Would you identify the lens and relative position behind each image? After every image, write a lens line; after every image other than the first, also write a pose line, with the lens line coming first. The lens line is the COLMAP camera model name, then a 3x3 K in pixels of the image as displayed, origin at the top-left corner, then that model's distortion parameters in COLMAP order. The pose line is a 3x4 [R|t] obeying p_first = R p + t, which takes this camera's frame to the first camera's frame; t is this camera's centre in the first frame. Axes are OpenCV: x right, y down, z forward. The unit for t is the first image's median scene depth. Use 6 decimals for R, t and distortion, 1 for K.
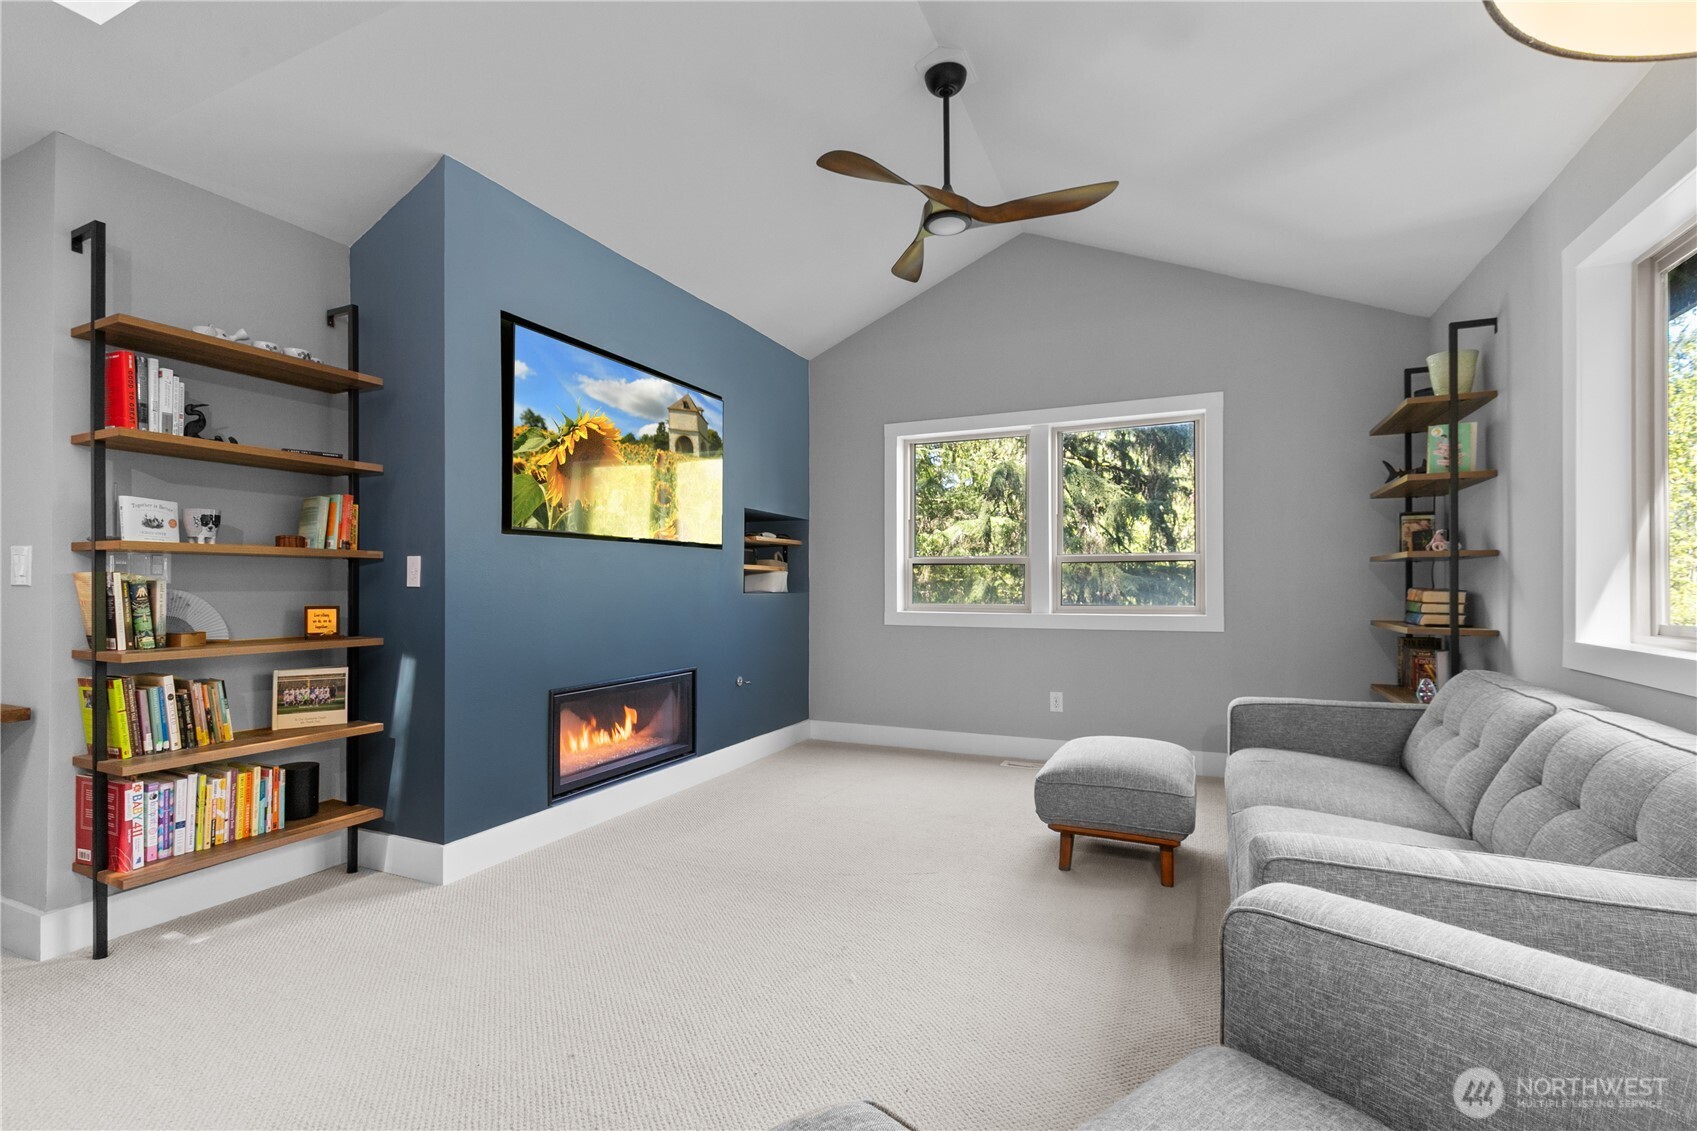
lens RADIAL K [[780.0, 0, 843.0], [0, 780.0, 577.0], [0, 0, 1]] dist [-0.001149, 0.002108]
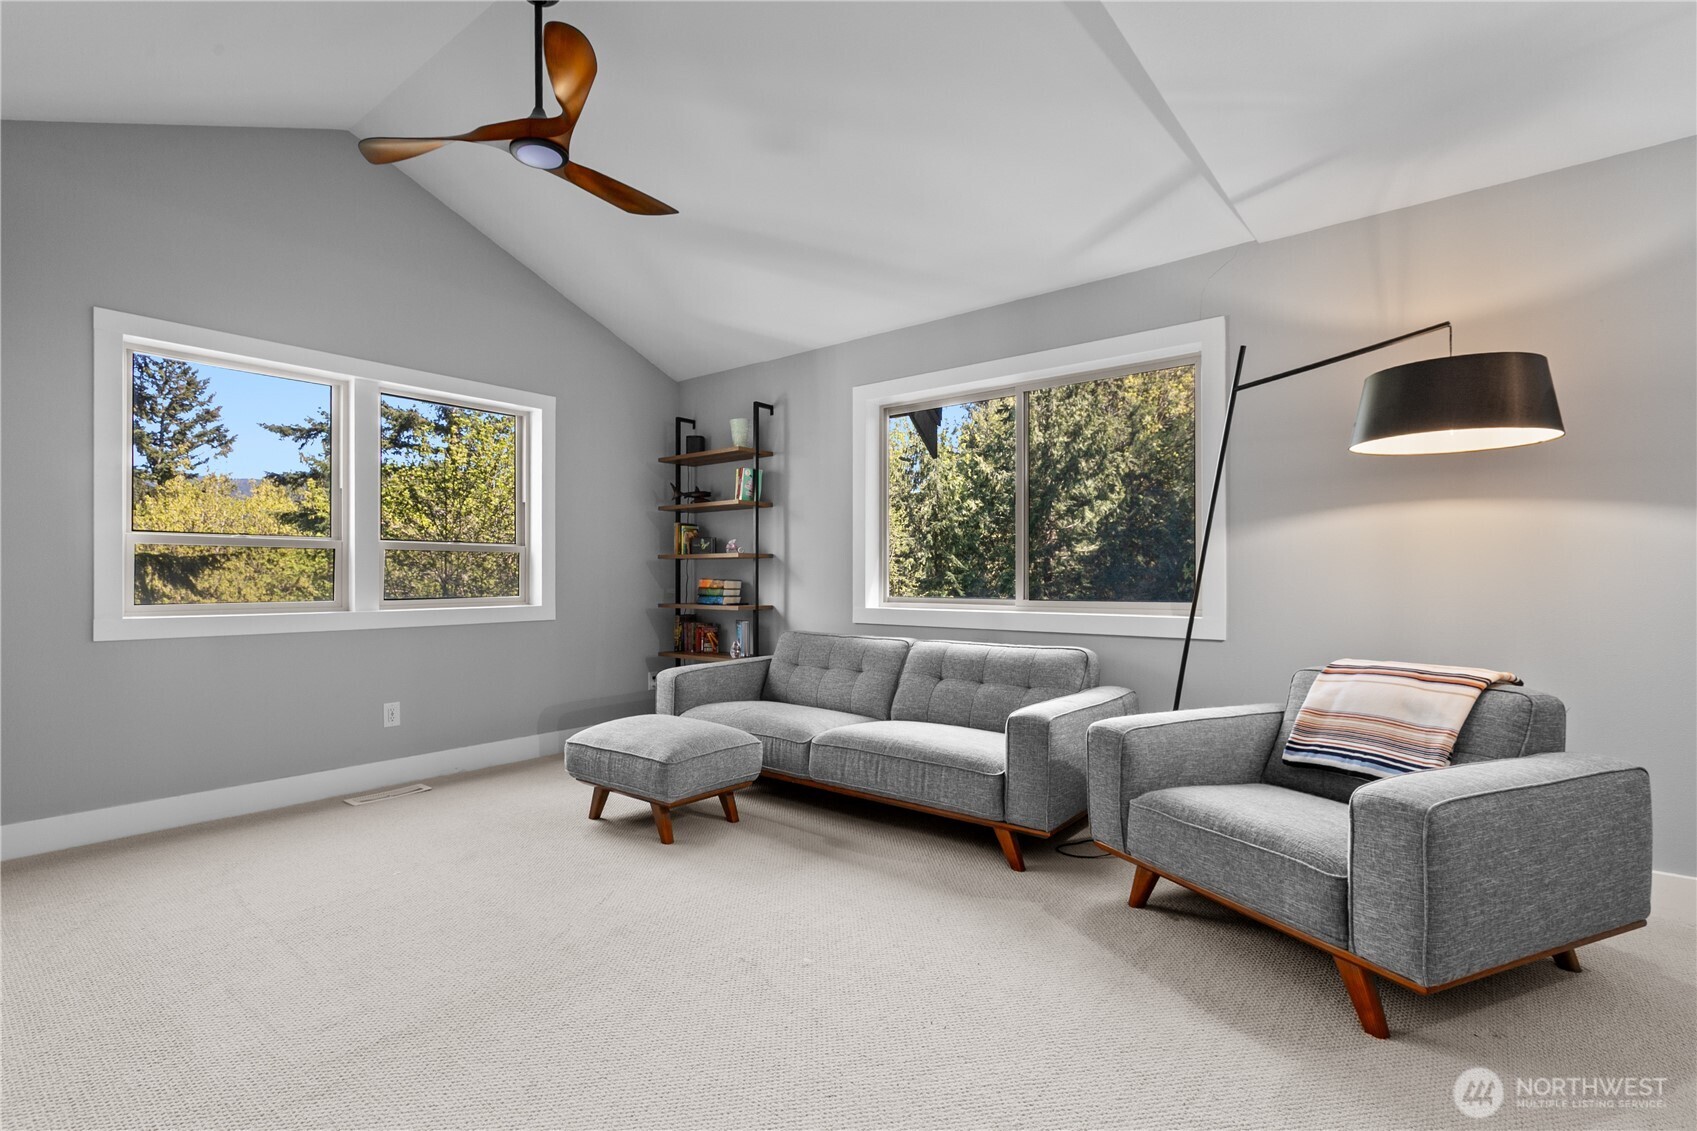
lens RADIAL K [[780.0, 0, 844.9], [0, 780.0, 571.1], [0, 0, 1]] dist [-0.001149, 0.002108]
pose [[0.238565, 0.013477, 0.971033, -0.556000], [-0.007099, 0.999901, -0.012134, 0.015781], [-0.971101, -0.003999, 0.238637, 0.420952]]
